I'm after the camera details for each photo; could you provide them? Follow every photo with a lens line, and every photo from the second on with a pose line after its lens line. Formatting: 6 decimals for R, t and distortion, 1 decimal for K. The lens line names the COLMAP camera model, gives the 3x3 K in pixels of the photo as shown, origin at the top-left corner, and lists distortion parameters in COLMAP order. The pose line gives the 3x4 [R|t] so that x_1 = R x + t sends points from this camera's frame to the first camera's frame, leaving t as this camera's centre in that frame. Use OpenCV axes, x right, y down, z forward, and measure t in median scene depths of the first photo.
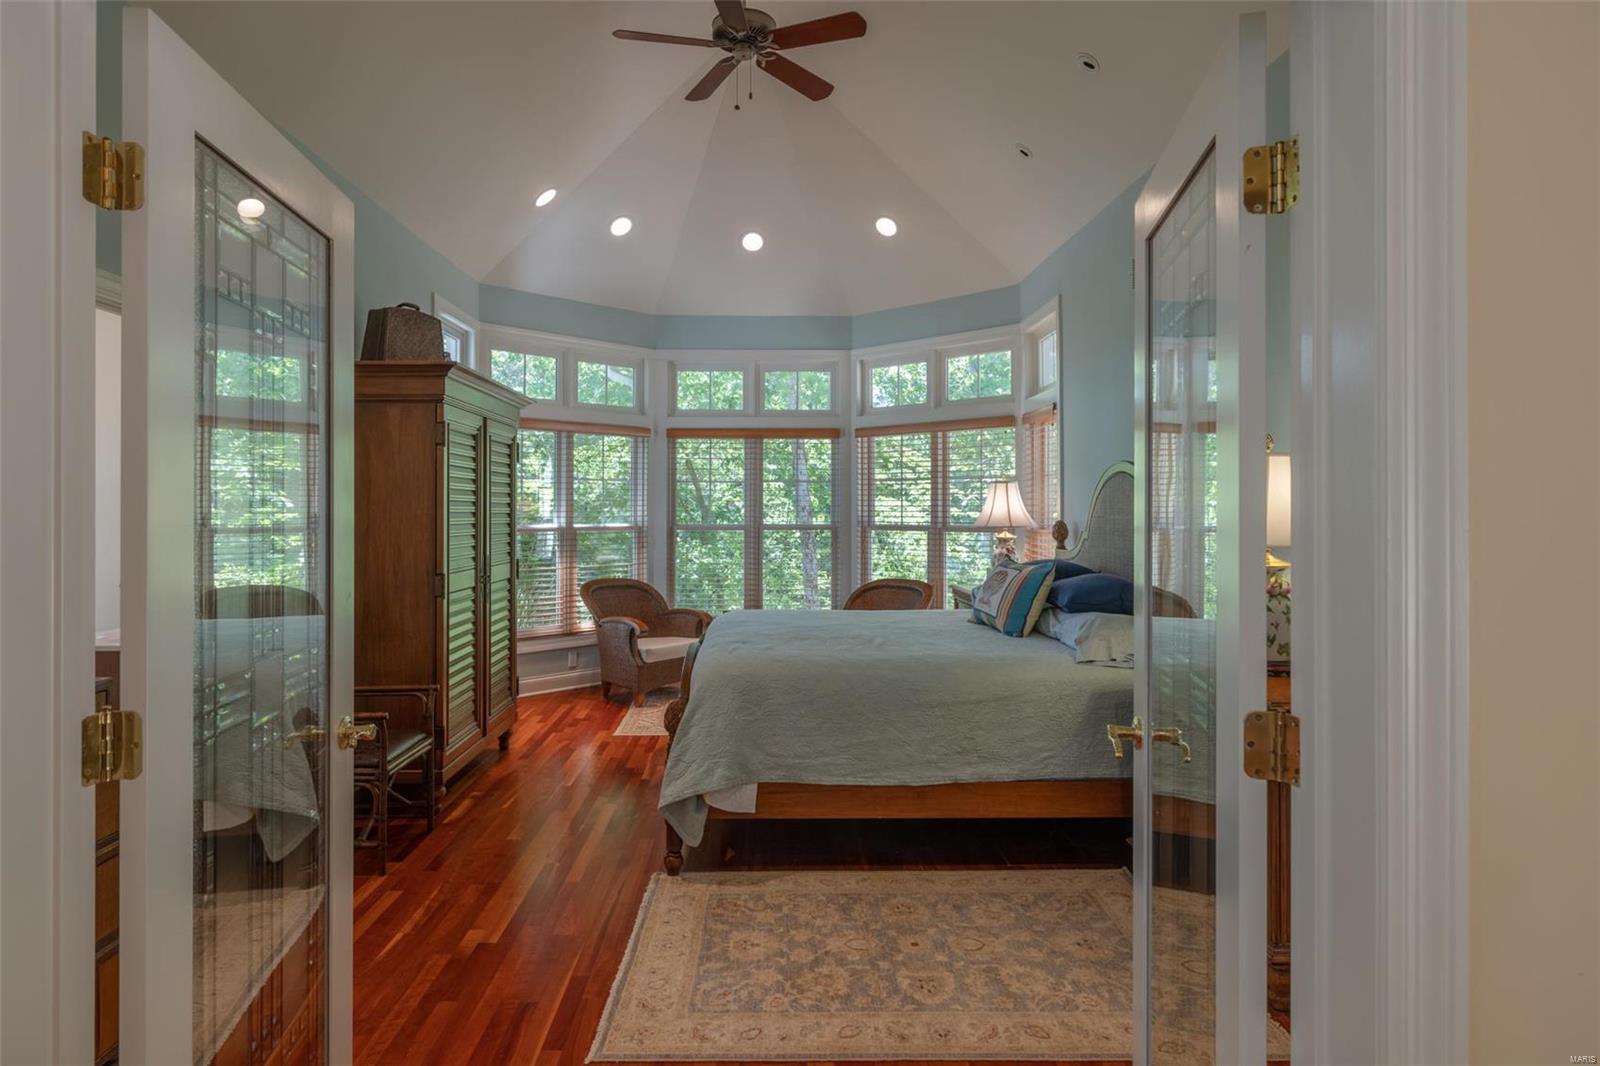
lens RADIAL K [[909.6, 0, 767.1], [0, 909.6, 505.4], [0, 0, 1]] dist [0.001490, 0.000256]
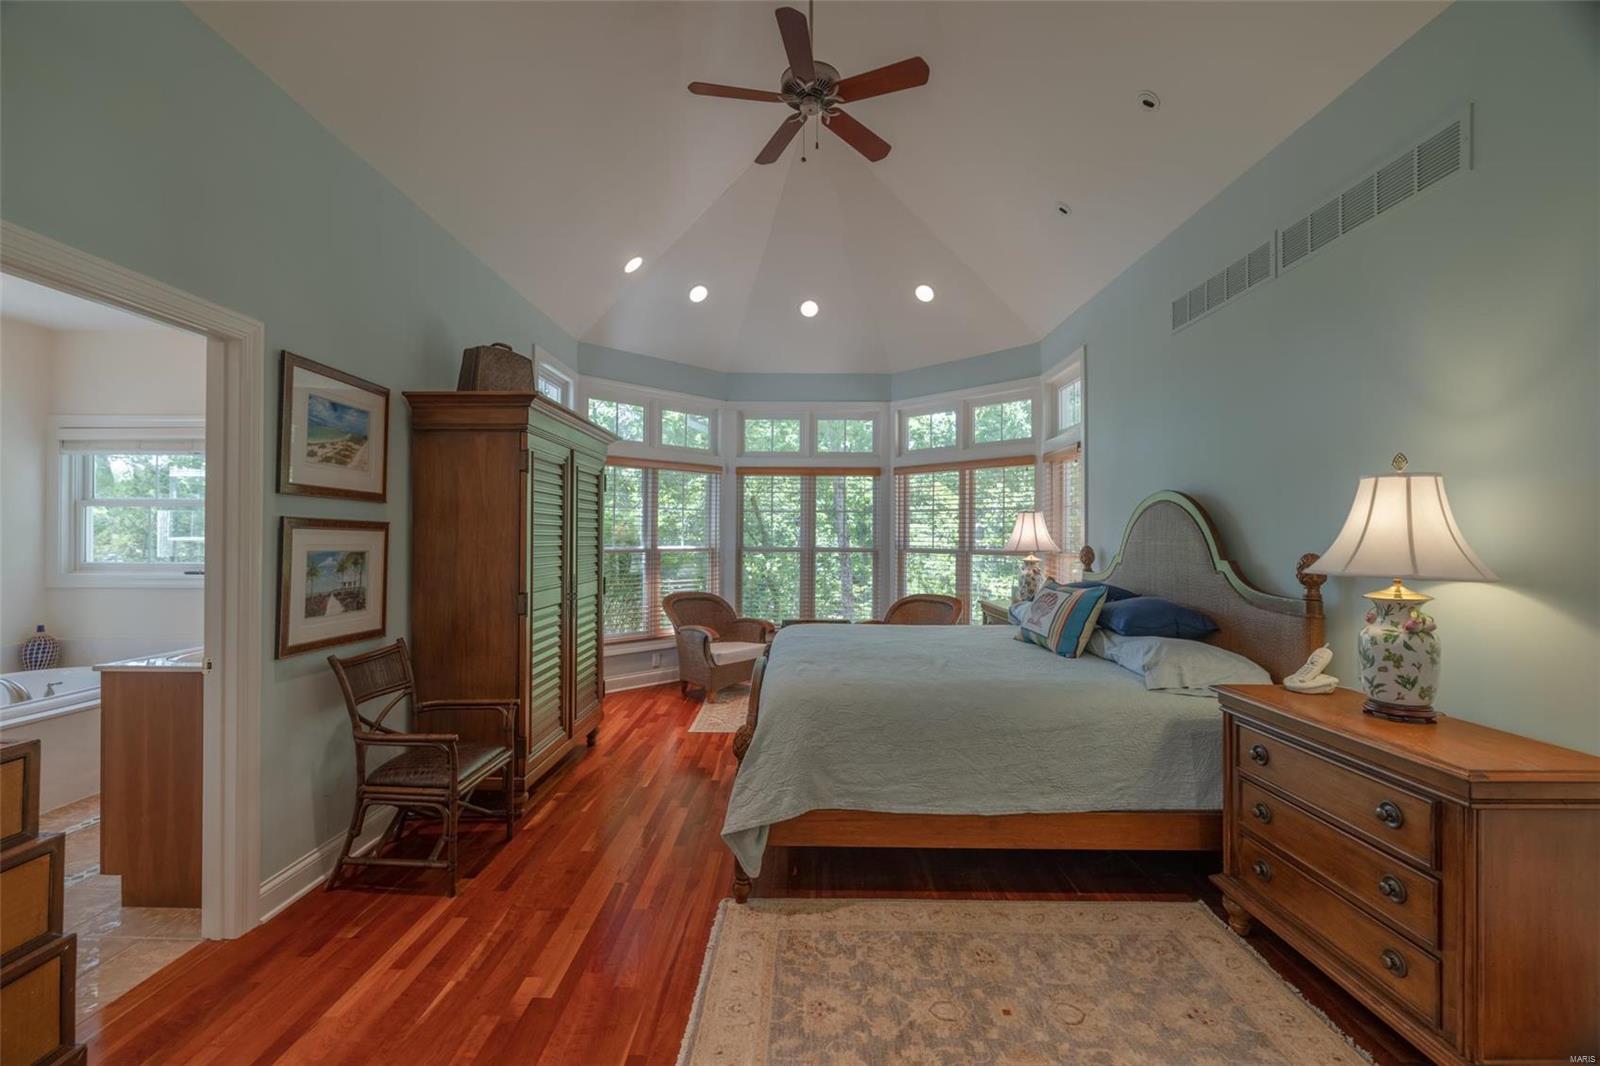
lens RADIAL K [[664.0, 0, 791.7], [0, 664.0, 534.5], [0, 0, 1]] dist [0.000660, 0.000212]
pose [[0.999677, 0.005618, -0.024782, -0.026595], [-0.005552, 0.999981, 0.002711, 0.003054], [0.024797, -0.002572, 0.999689, 0.227711]]
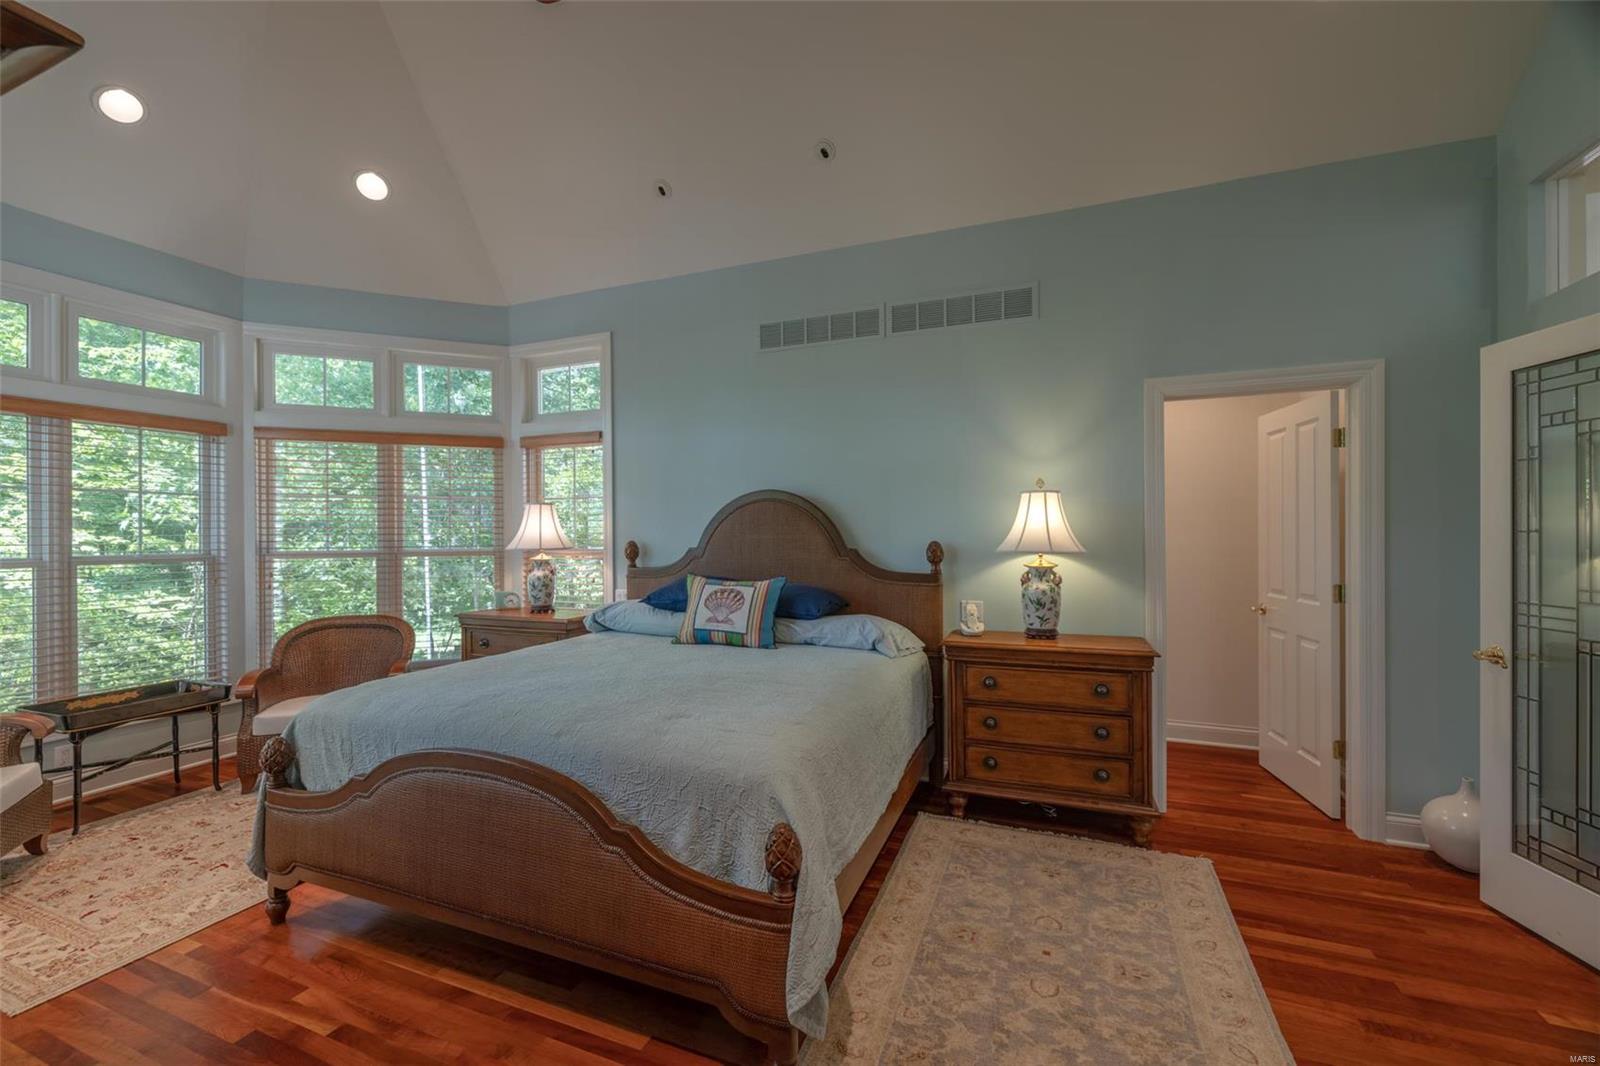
lens RADIAL K [[664.0, 0, 791.7], [0, 664.0, 534.5], [0, 0, 1]] dist [0.000660, 0.000212]
pose [[0.390928, -0.006175, 0.920401, -0.433713], [0.000693, 0.999979, 0.006415, 0.004931], [-0.920421, -0.001870, 0.390924, 0.665769]]
